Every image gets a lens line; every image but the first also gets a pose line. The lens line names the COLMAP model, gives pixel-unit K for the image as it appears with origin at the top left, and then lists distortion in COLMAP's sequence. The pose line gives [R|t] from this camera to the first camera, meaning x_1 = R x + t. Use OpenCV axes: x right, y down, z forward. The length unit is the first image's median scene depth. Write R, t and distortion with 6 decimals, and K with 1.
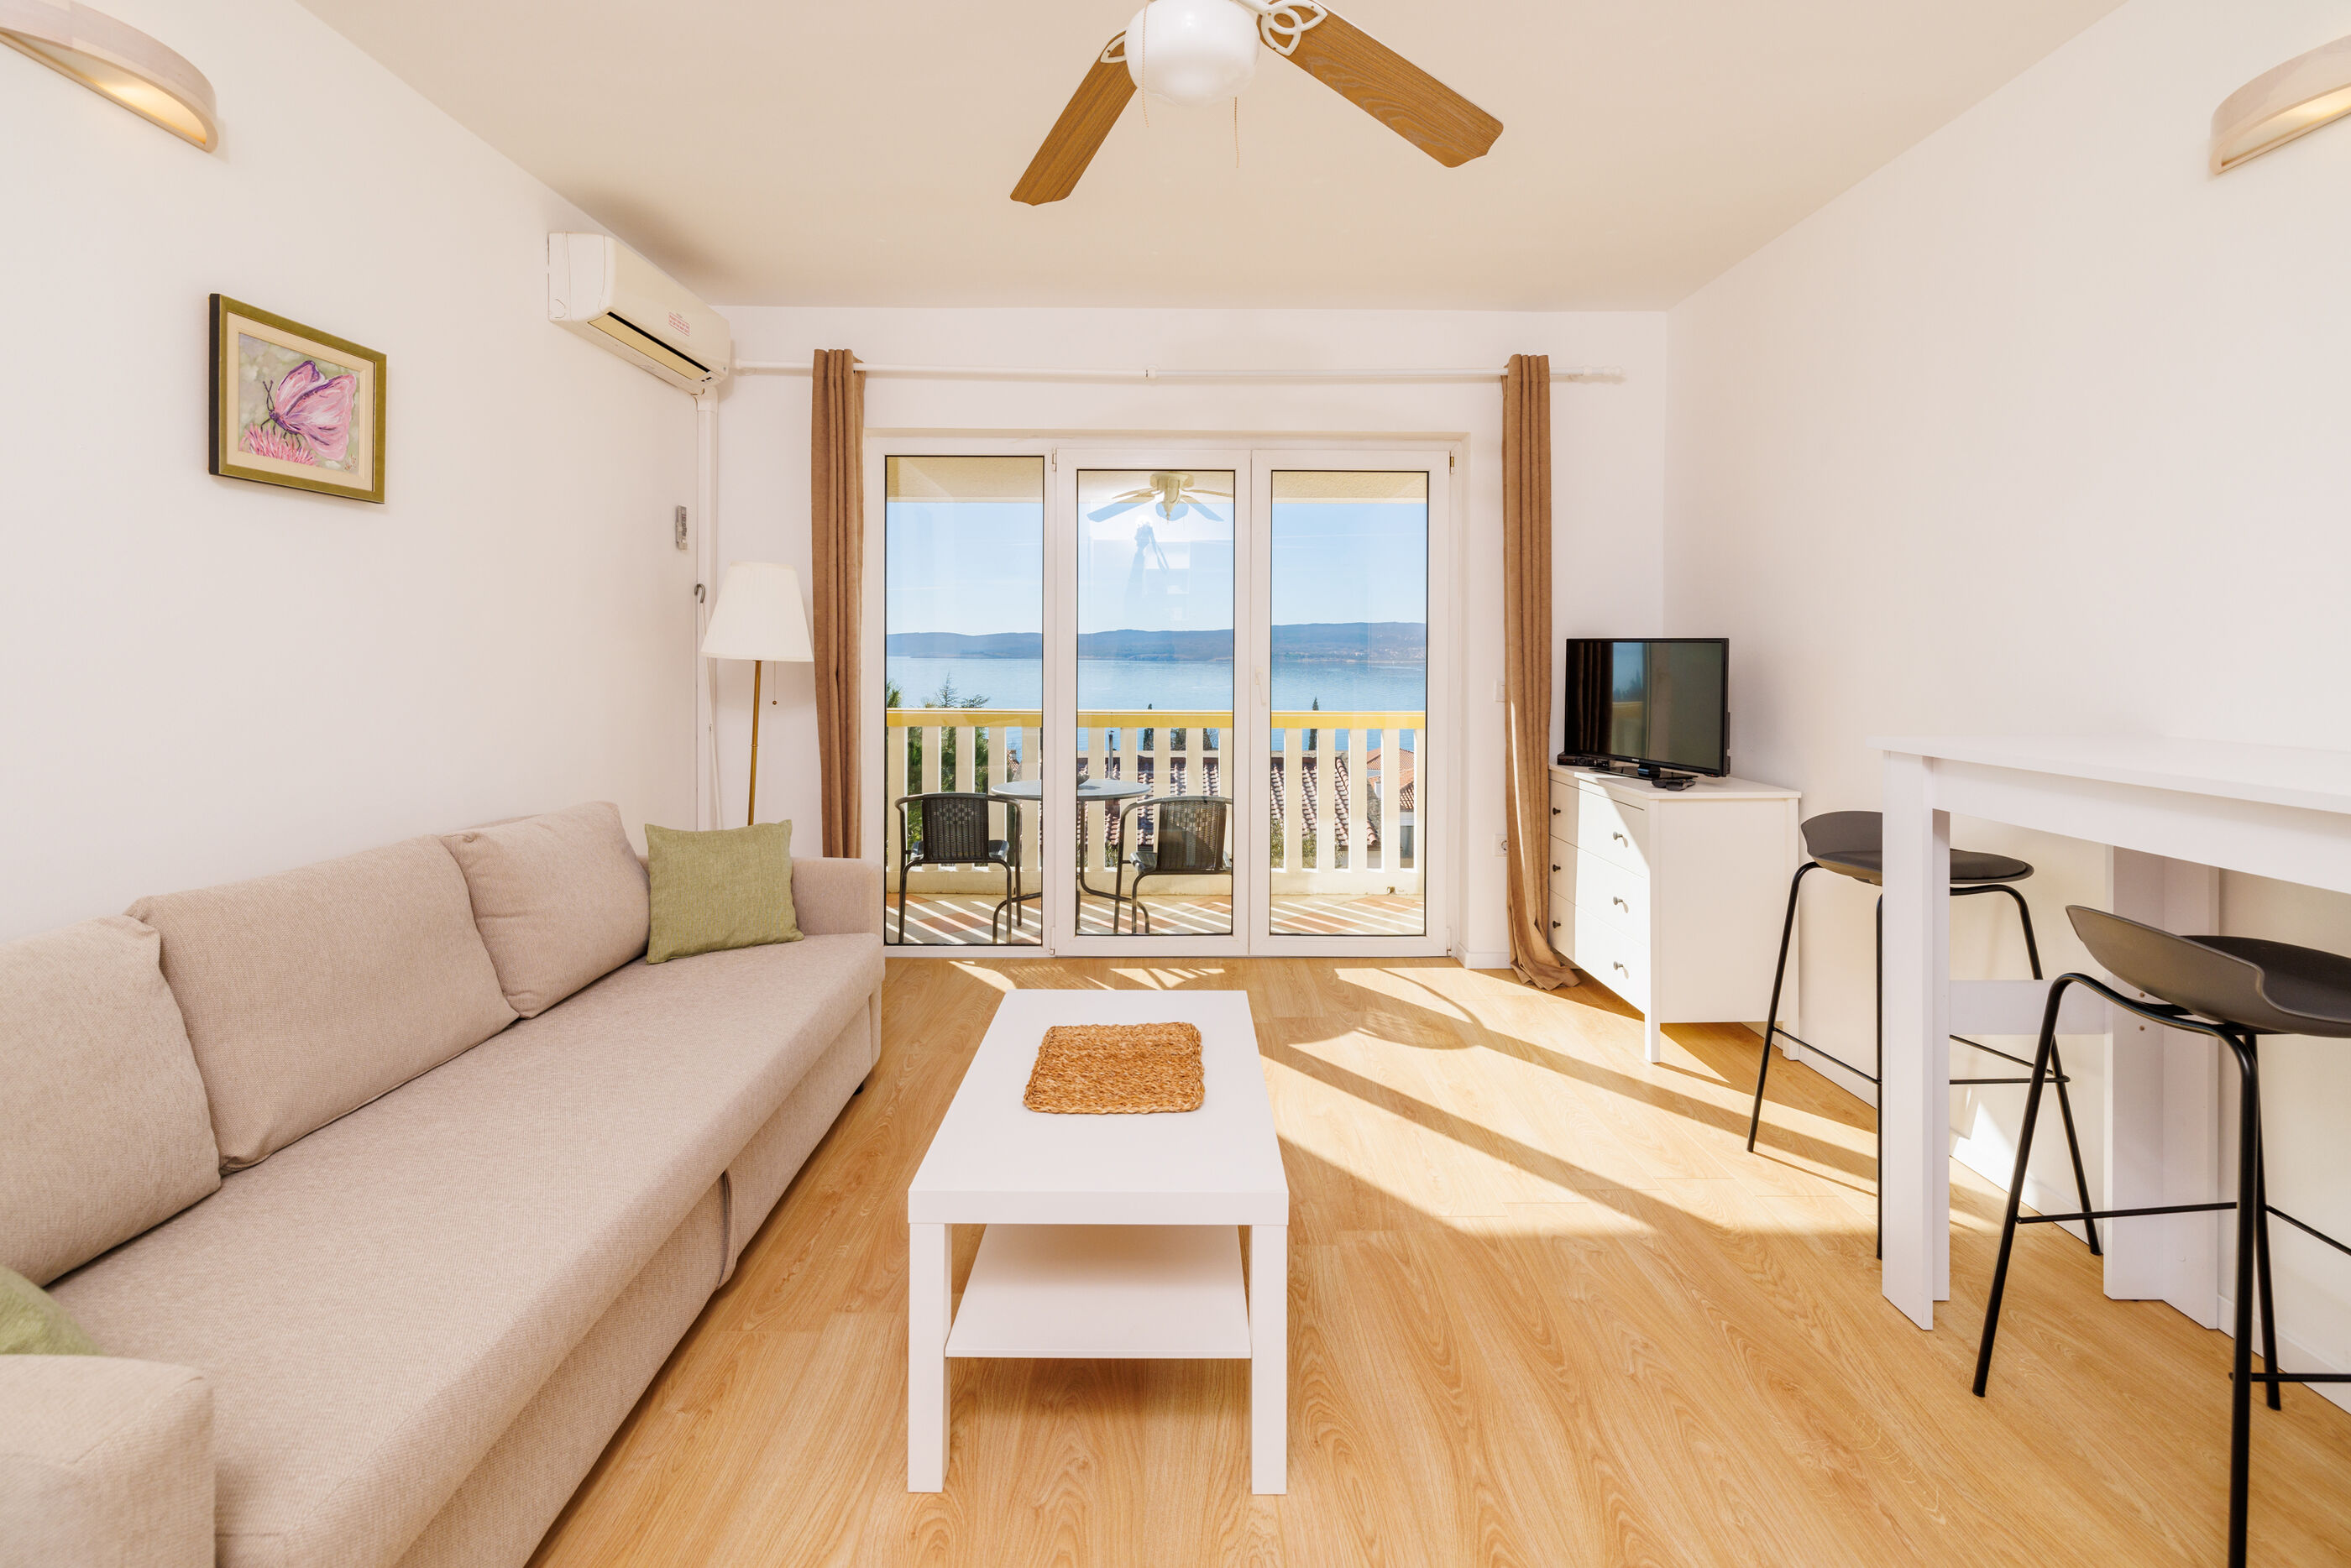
lens RADIAL K [[1036.0, 0, 1160.9], [0, 1036.0, 659.4], [0, 0, 1]] dist [0.000882, -0.000366]
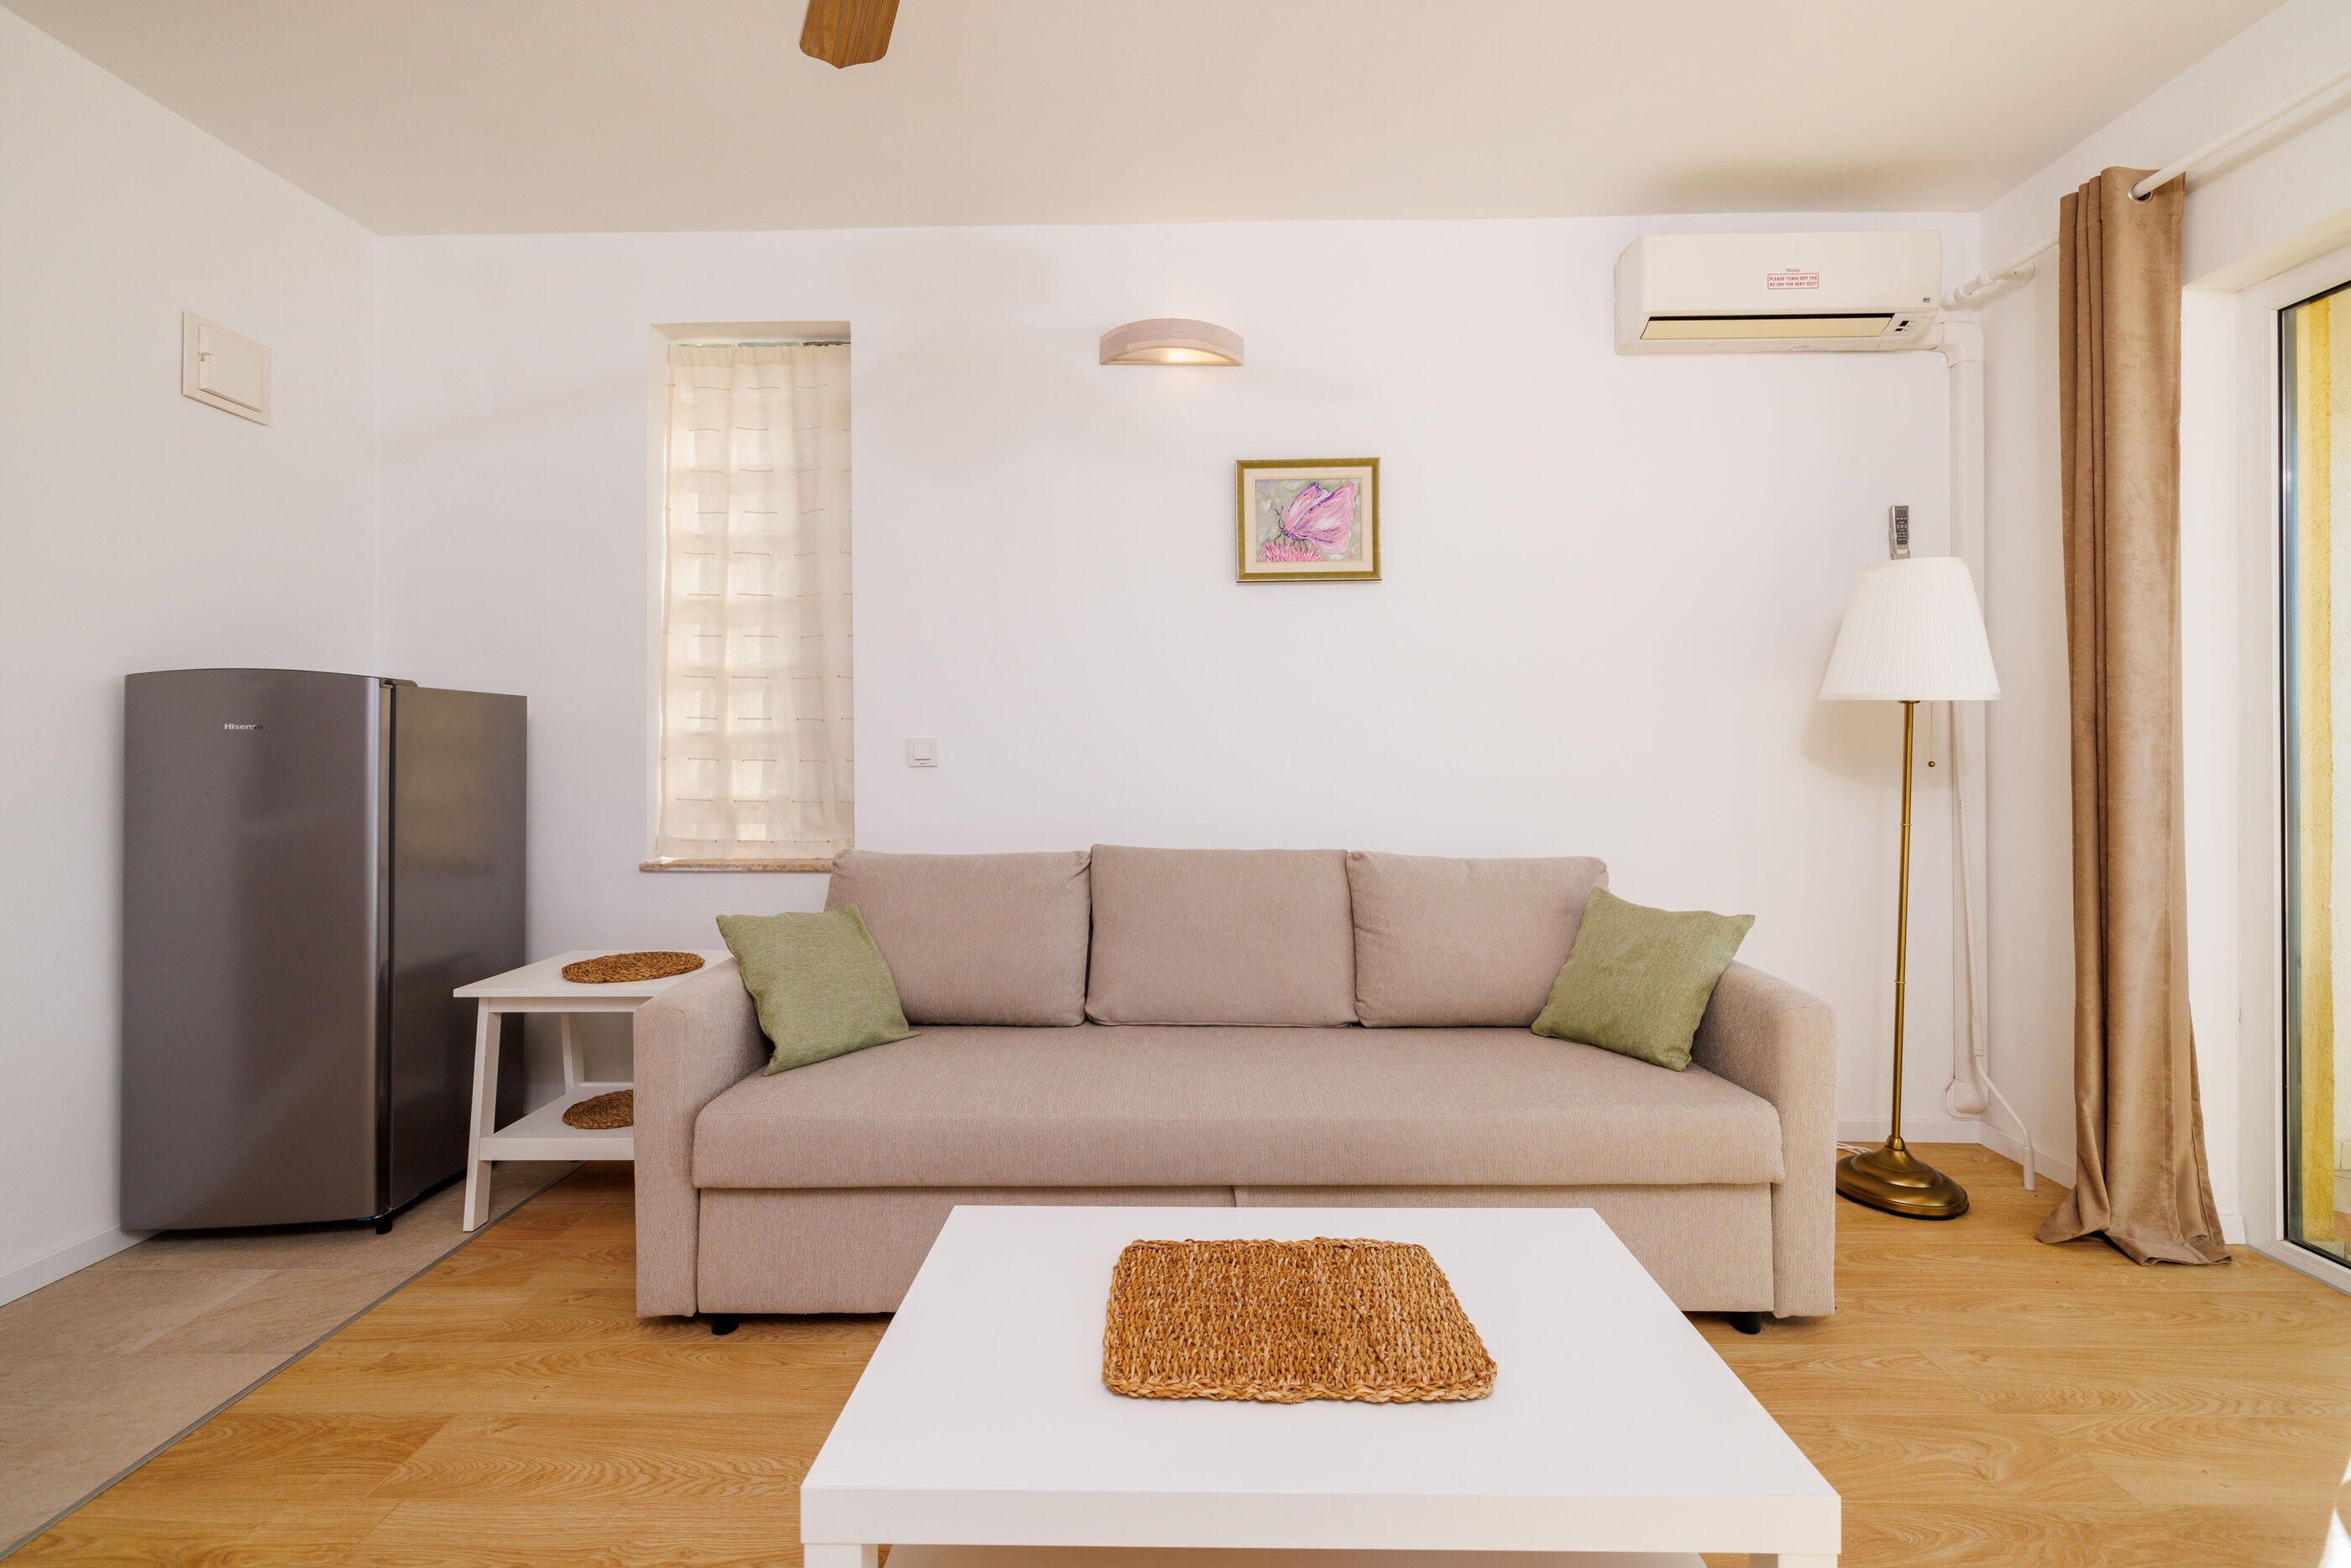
lens RADIAL K [[1019.4, 0, 1187.4], [0, 1019.4, 749.9], [0, 0, 1]] dist [0.003209, 0.000342]
pose [[-0.007538, -0.002872, -0.999967, 0.443279], [-0.004034, 0.999988, -0.002841, 0.054014], [0.999963, 0.004013, -0.007550, 0.764621]]
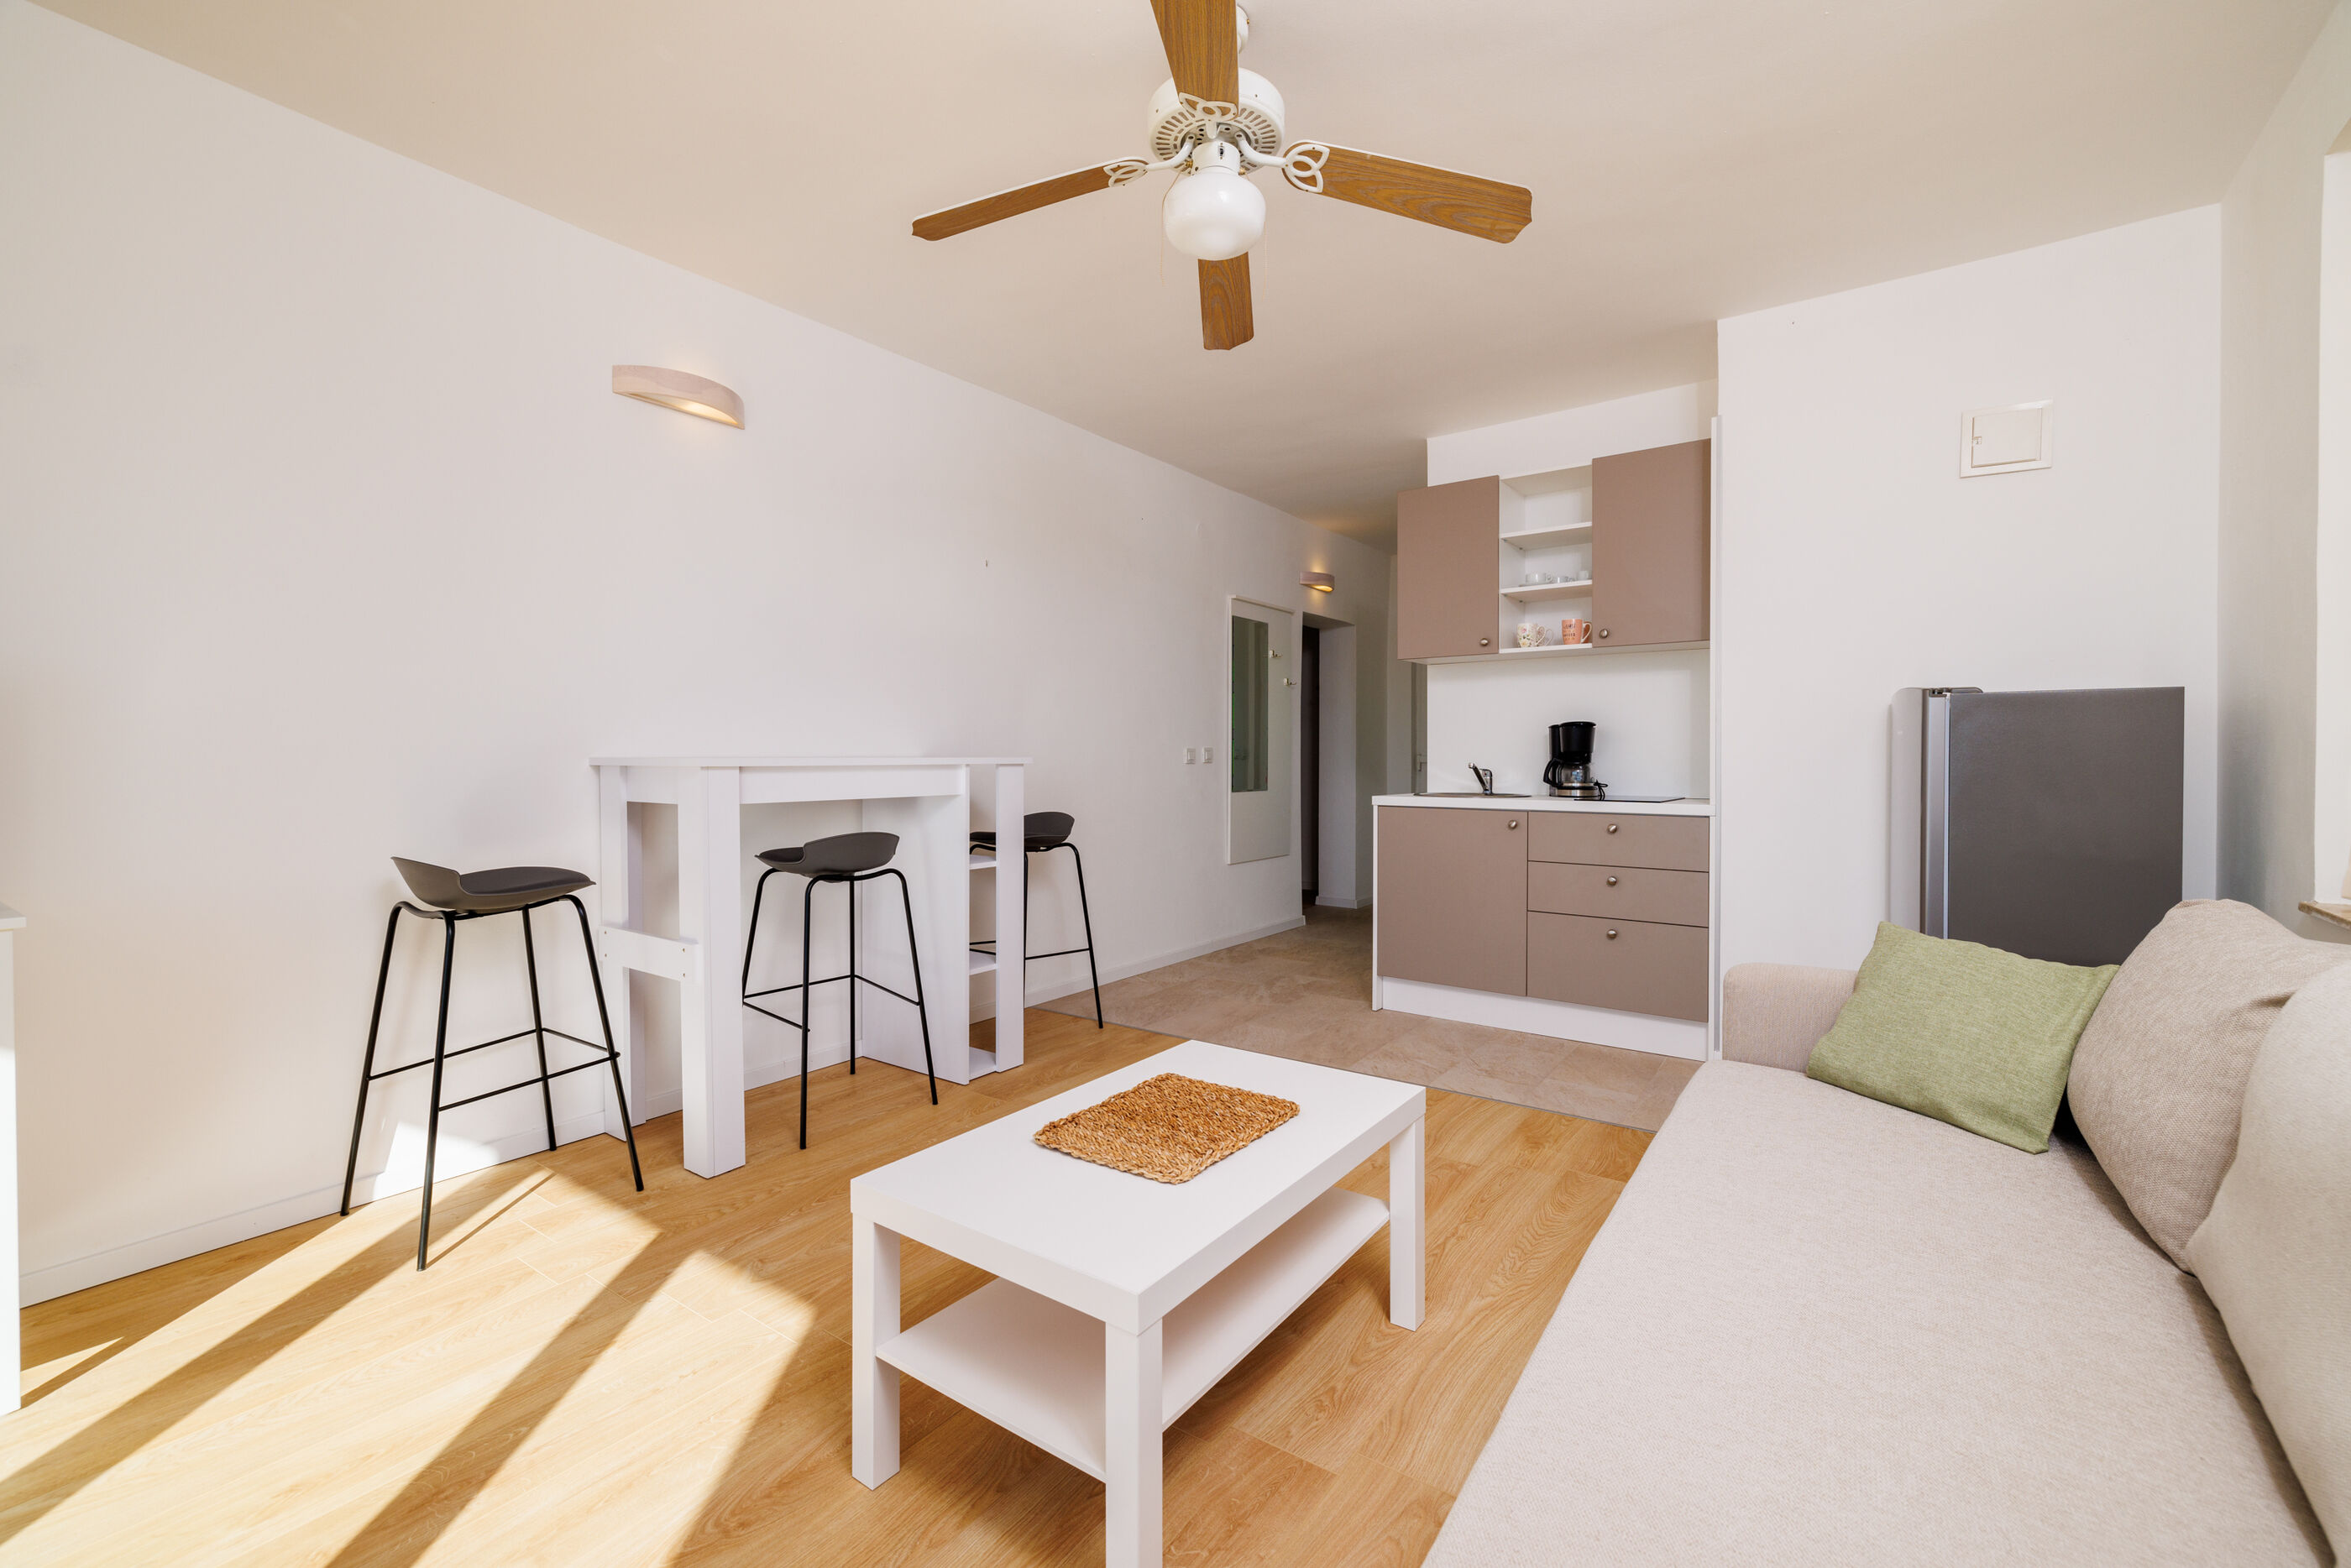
lens RADIAL K [[981.6, 0, 1188.1], [0, 981.6, 770.2], [0, 0, 1]] dist [-0.007914, 0.000129]
pose [[-0.823233, -0.005661, 0.567675, -0.439324], [0.007849, 0.999741, 0.021353, 0.046524], [-0.567649, 0.022035, -0.822975, 1.369207]]
